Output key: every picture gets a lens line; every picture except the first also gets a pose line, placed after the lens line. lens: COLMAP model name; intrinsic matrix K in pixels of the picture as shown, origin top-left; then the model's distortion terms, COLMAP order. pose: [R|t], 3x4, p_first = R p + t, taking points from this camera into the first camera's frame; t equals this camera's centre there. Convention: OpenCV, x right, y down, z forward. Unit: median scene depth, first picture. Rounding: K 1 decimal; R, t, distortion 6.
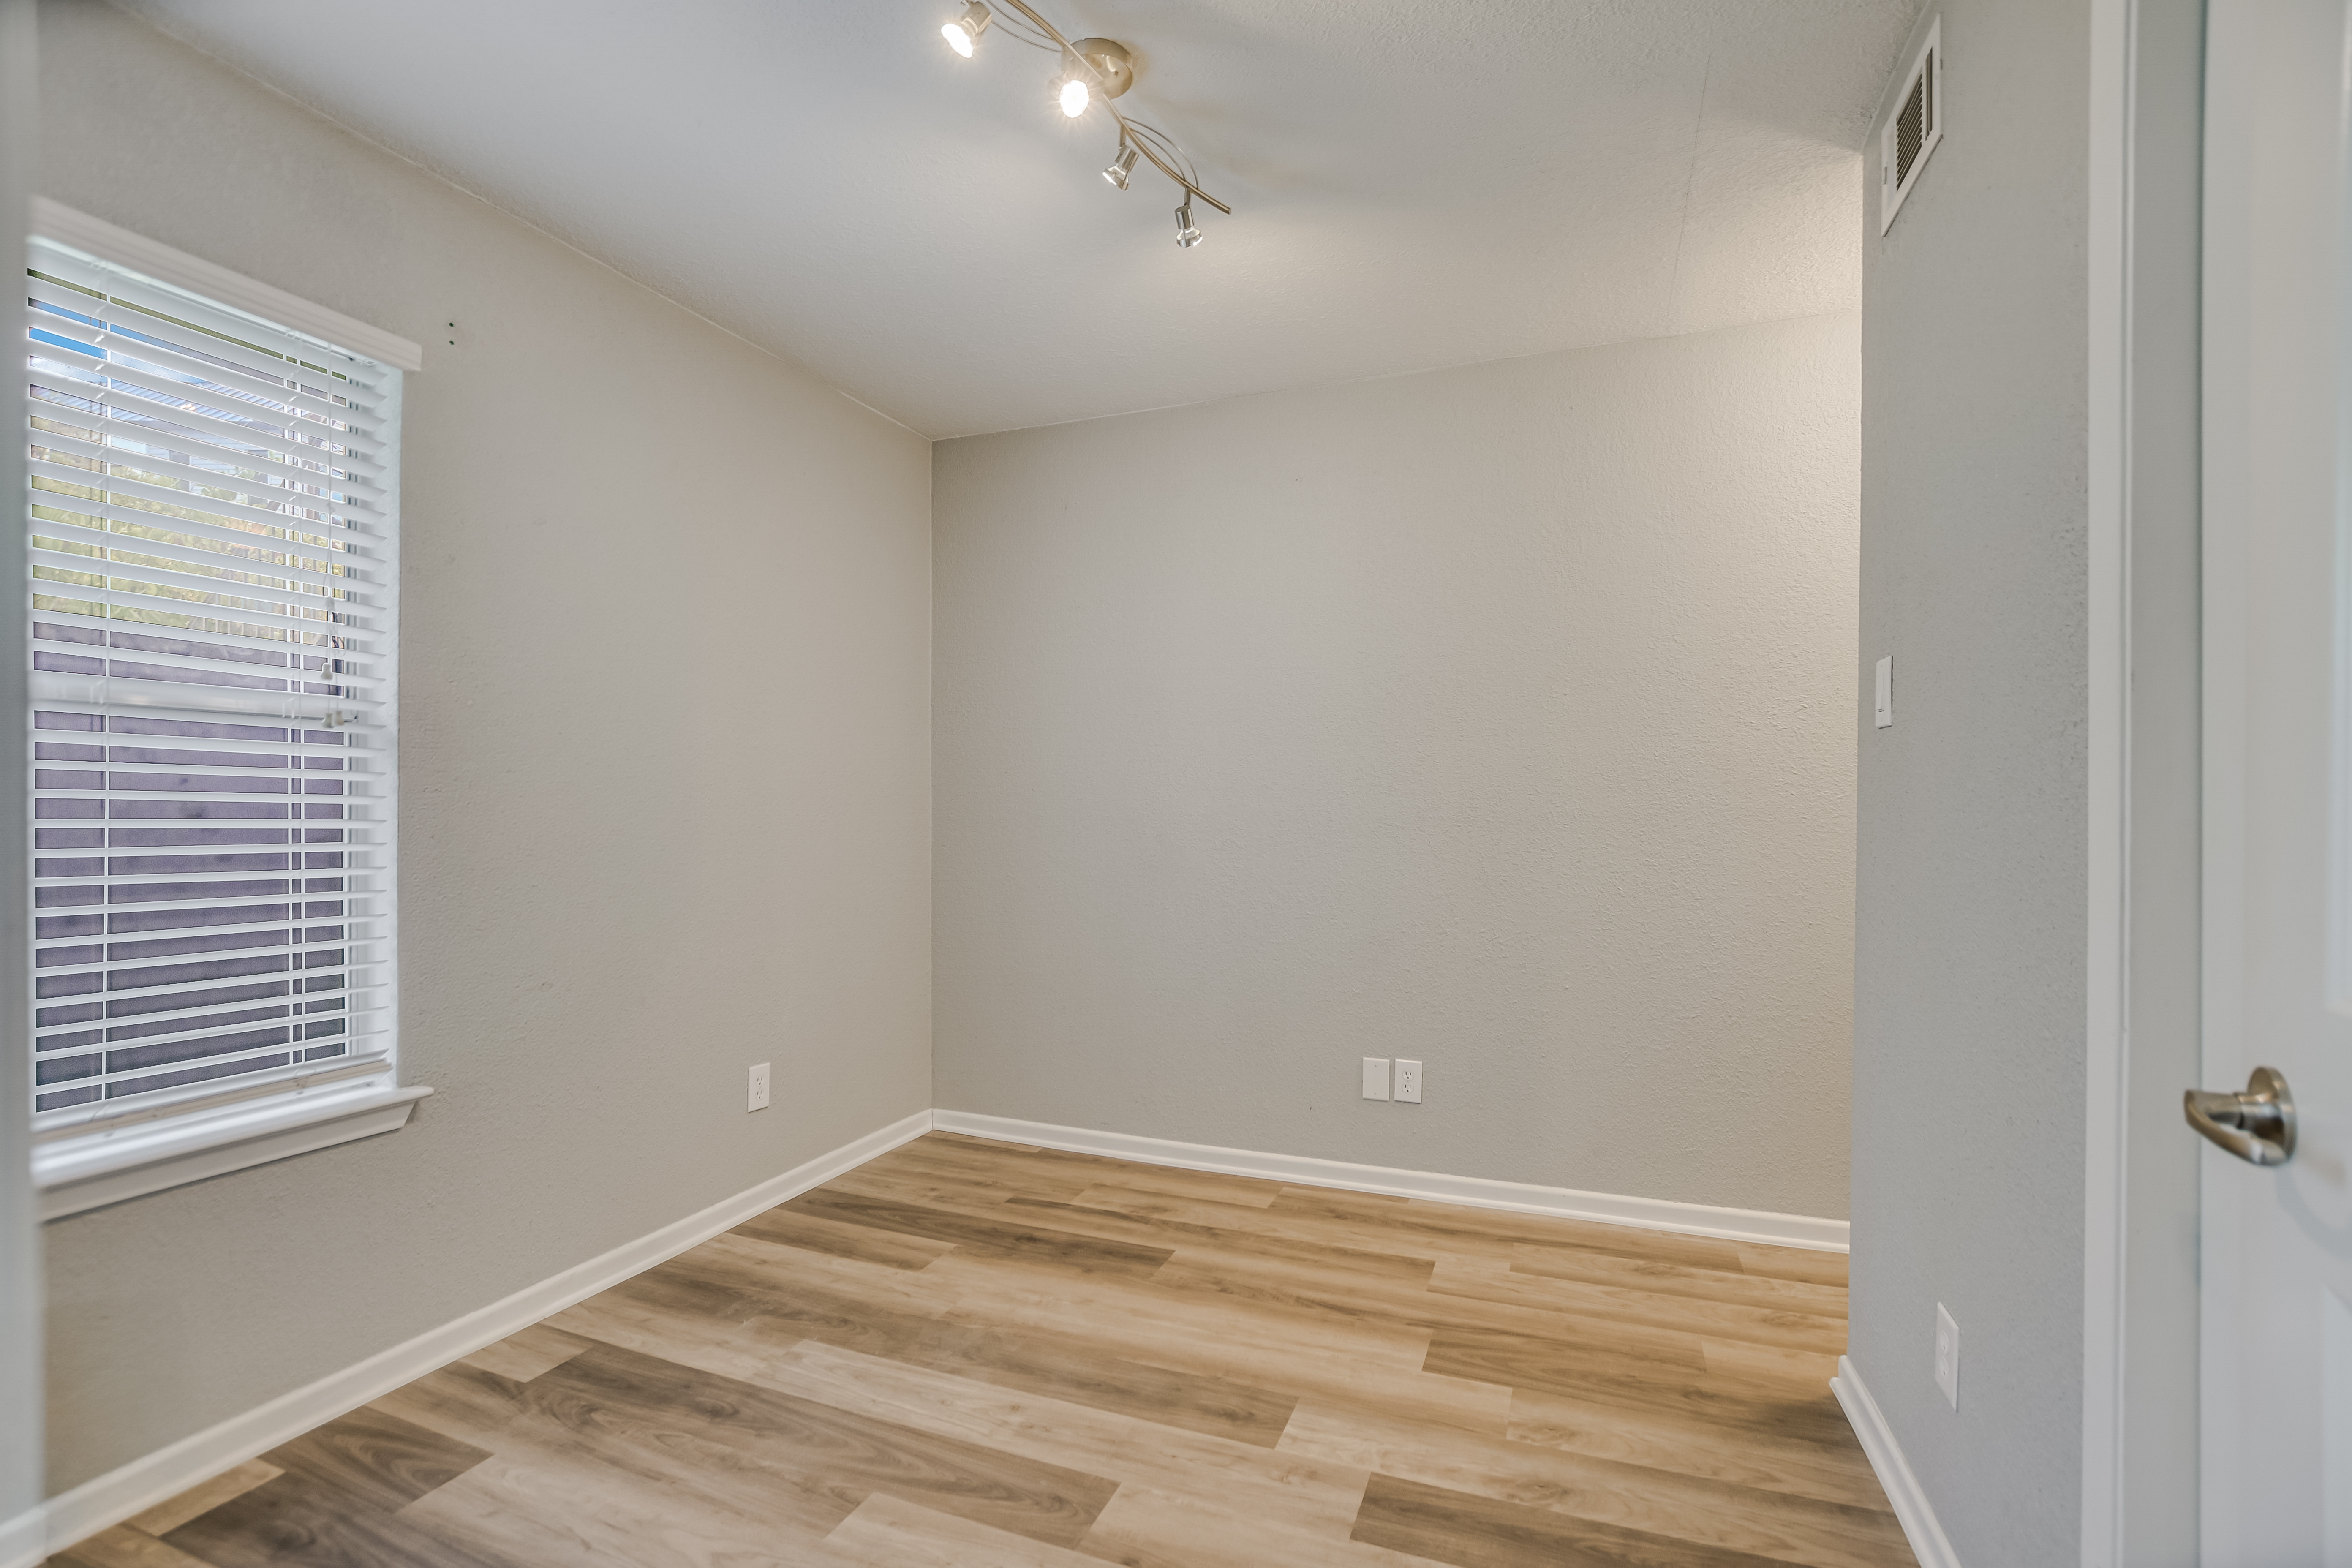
lens RADIAL K [[1038.5, 0, 1165.7], [0, 1038.5, 798.0], [0, 0, 1]] dist [-0.022968, -0.000105]
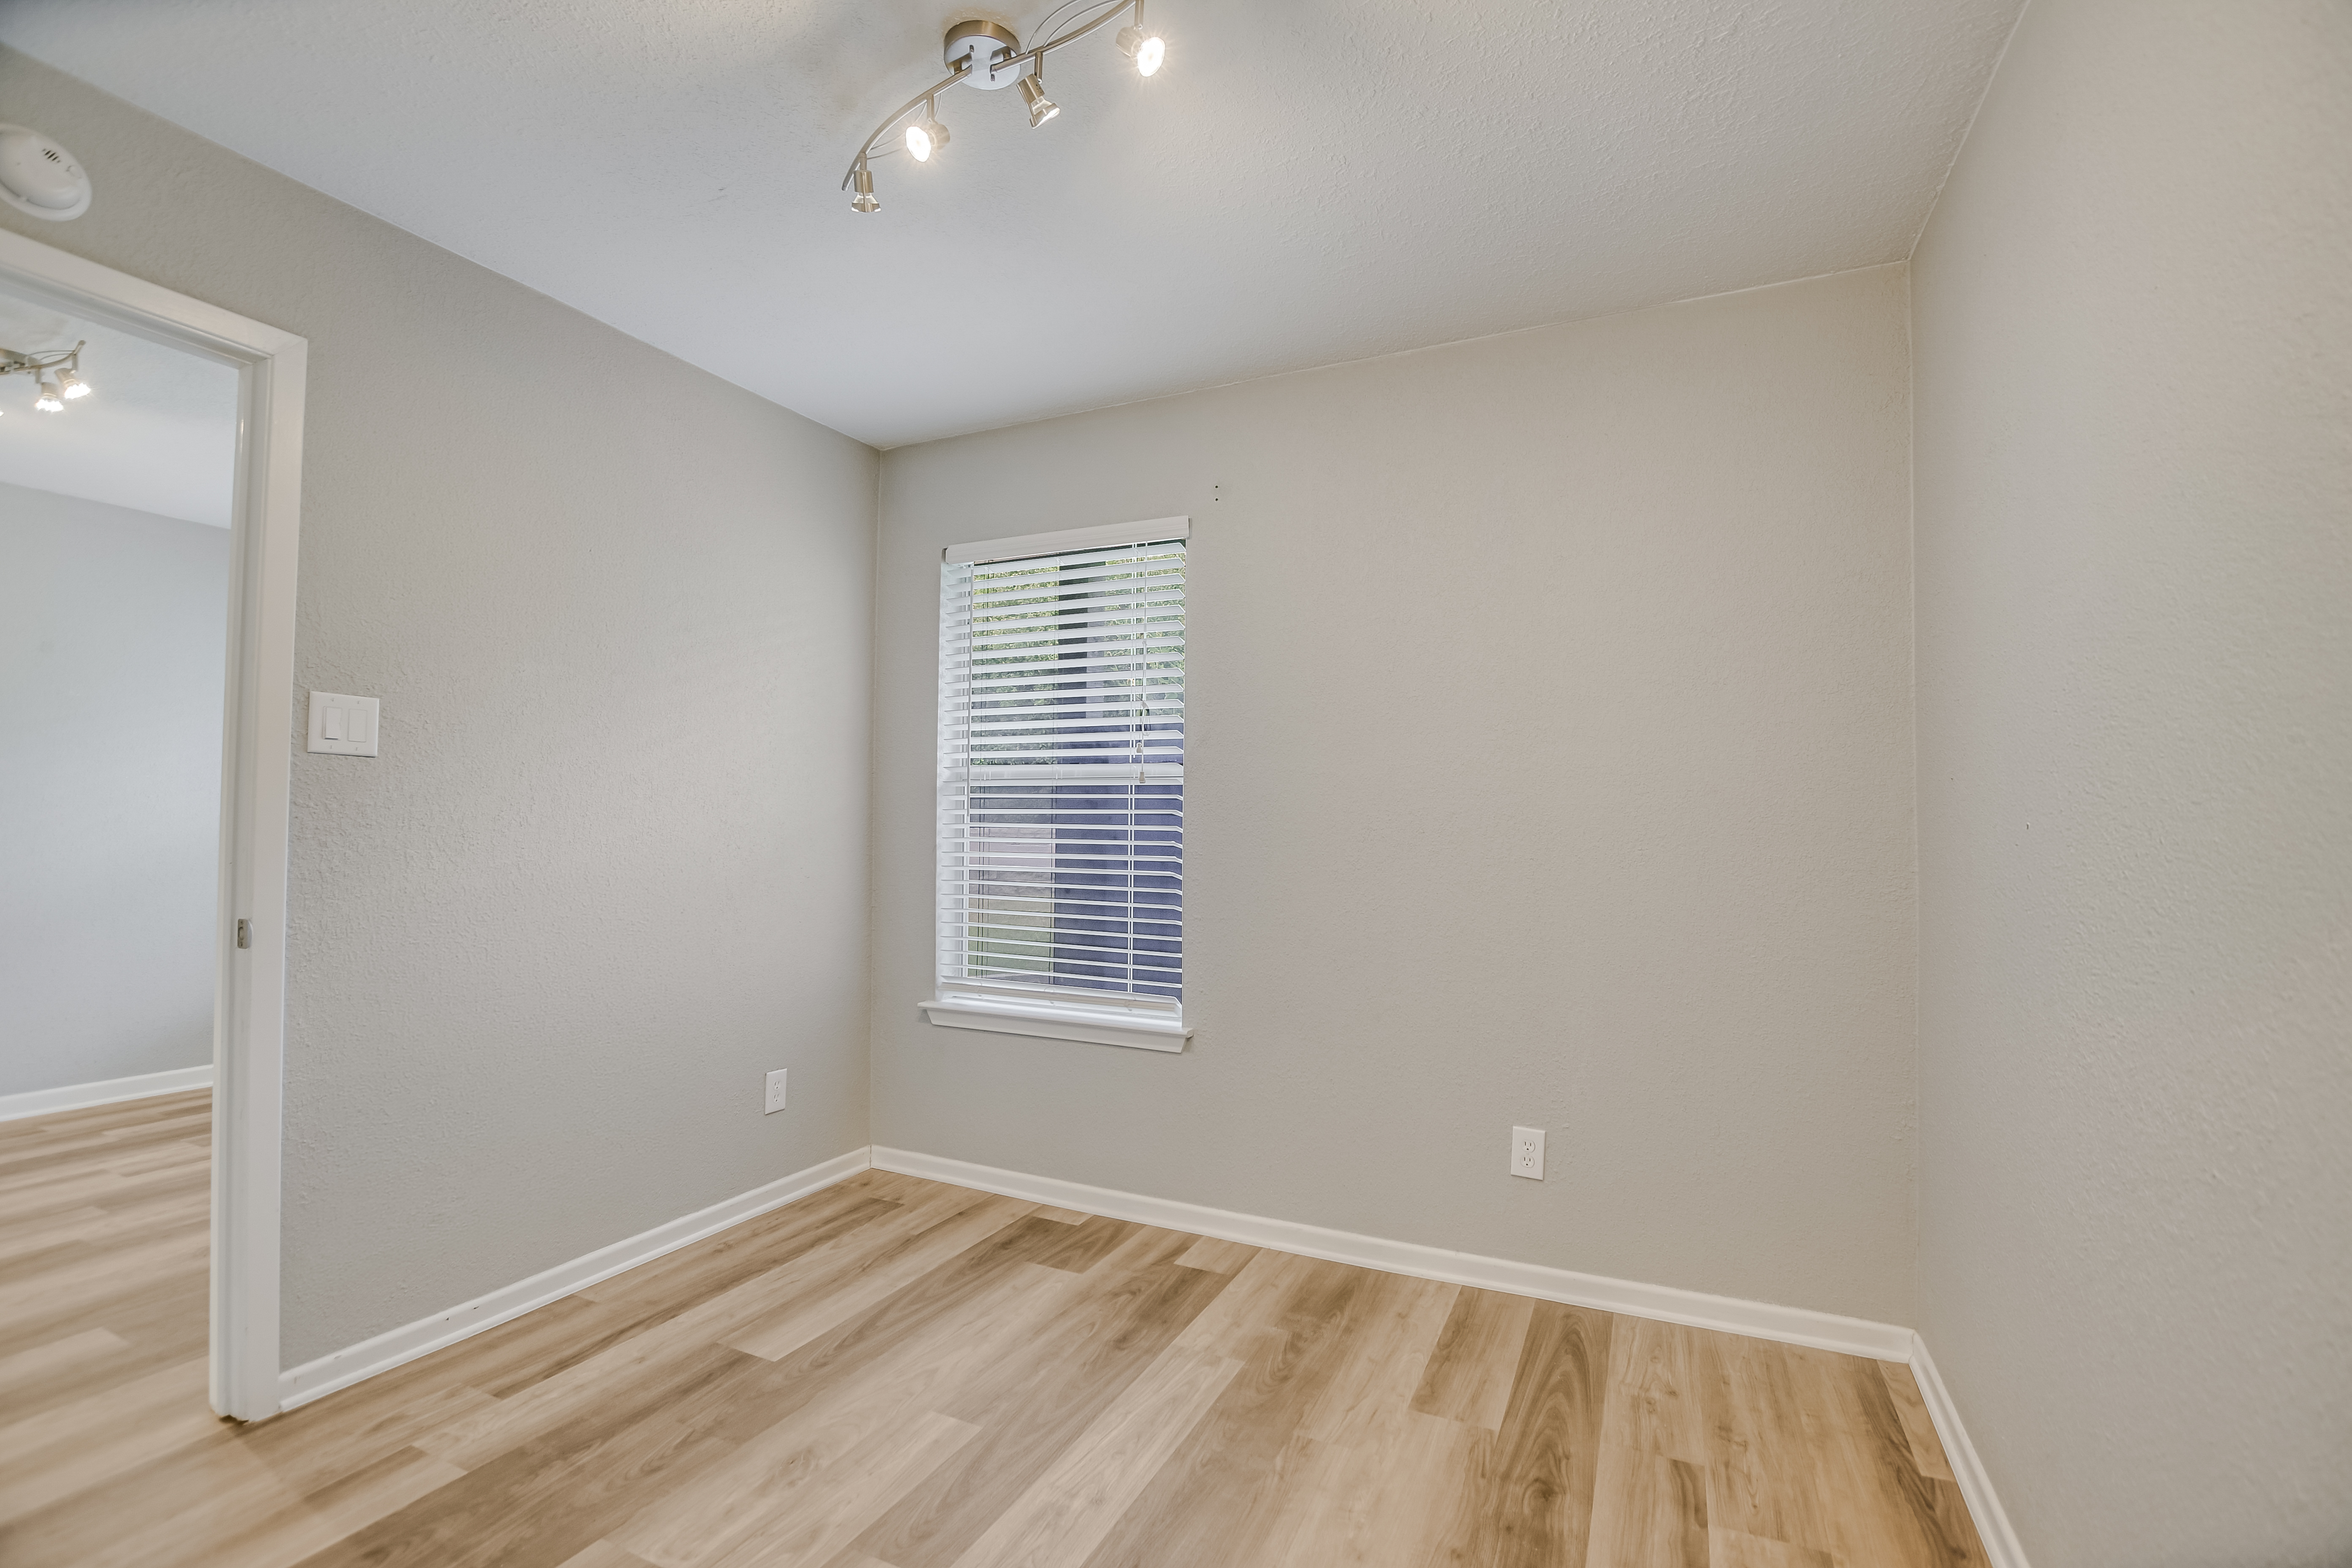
lens RADIAL K [[1038.5, 0, 1194.8], [0, 1038.5, 810.7], [0, 0, 1]] dist [-0.022968, -0.000105]
pose [[-0.049132, -0.017093, -0.998646, 0.609290], [-0.000230, 0.999854, -0.017102, 0.000496], [0.998792, -0.000610, -0.049128, 0.902497]]
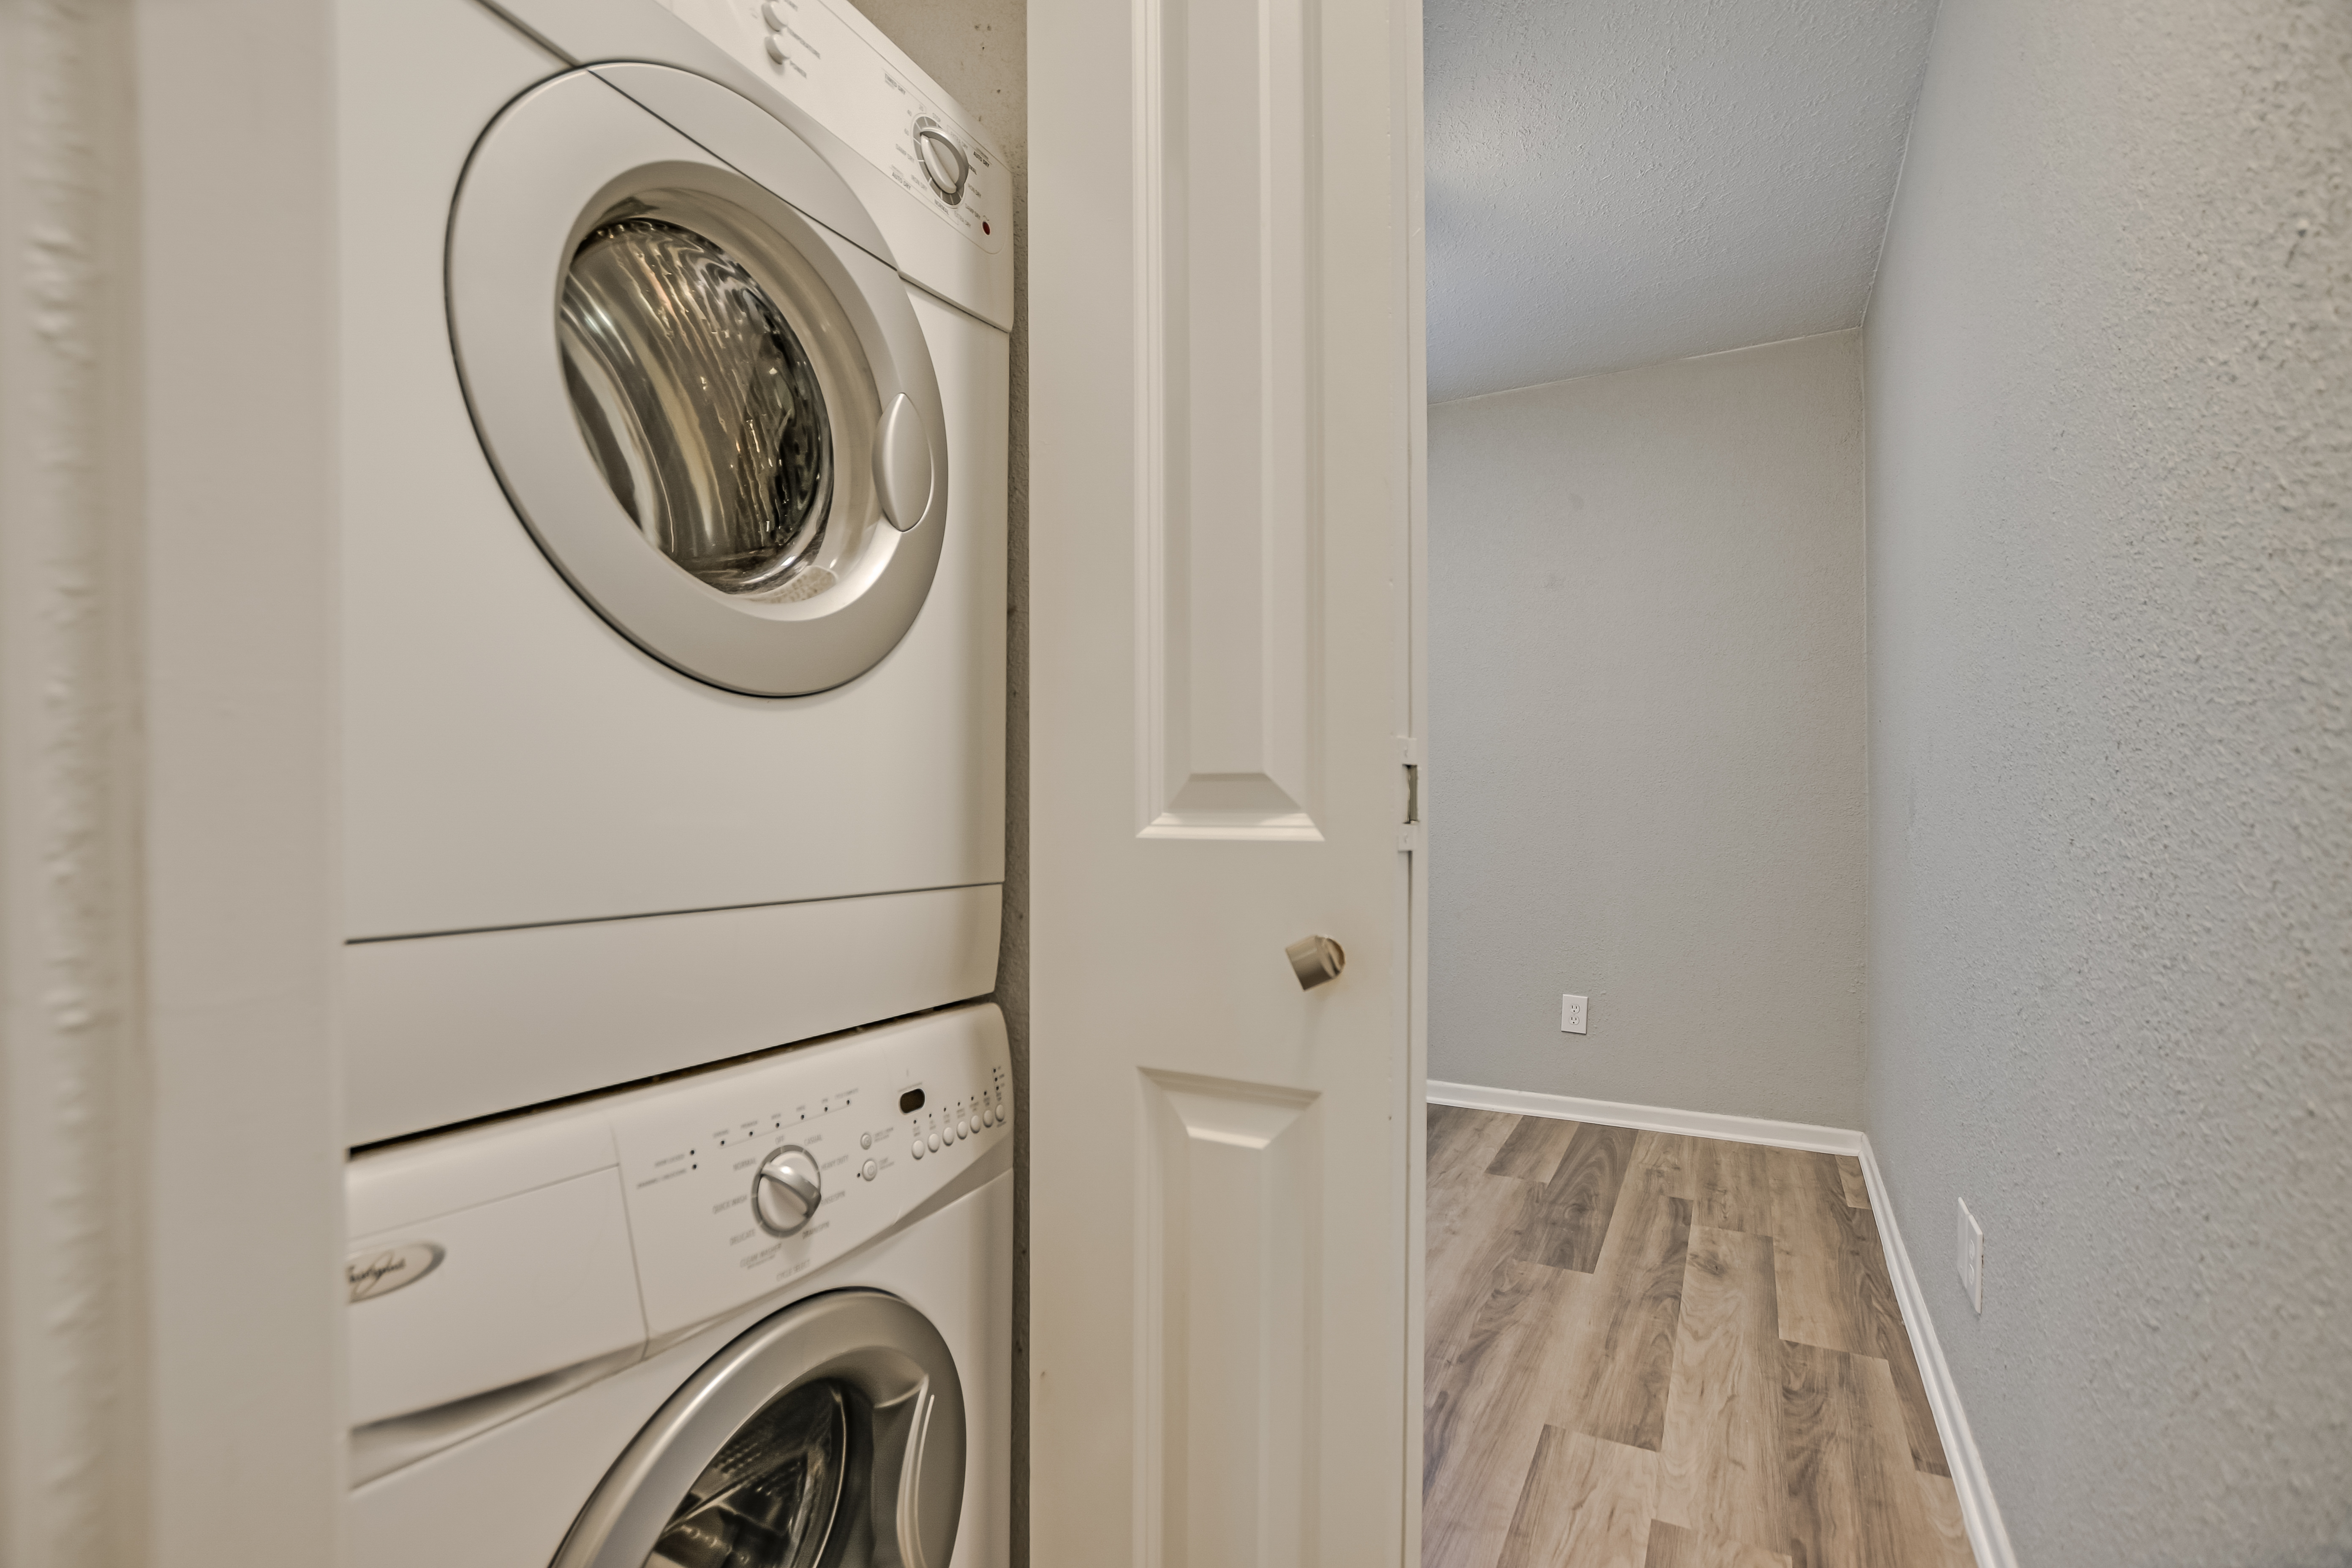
lens RADIAL K [[1040.8, 0, 1191.0], [0, 1040.8, 804.7], [0, 0, 1]] dist [-0.037865, 0.000379]
pose [[-0.111697, -0.005171, -0.993729, 0.974725], [0.009338, 0.999937, -0.006253, 0.055104], [0.993698, -0.009977, -0.111642, 0.836432]]
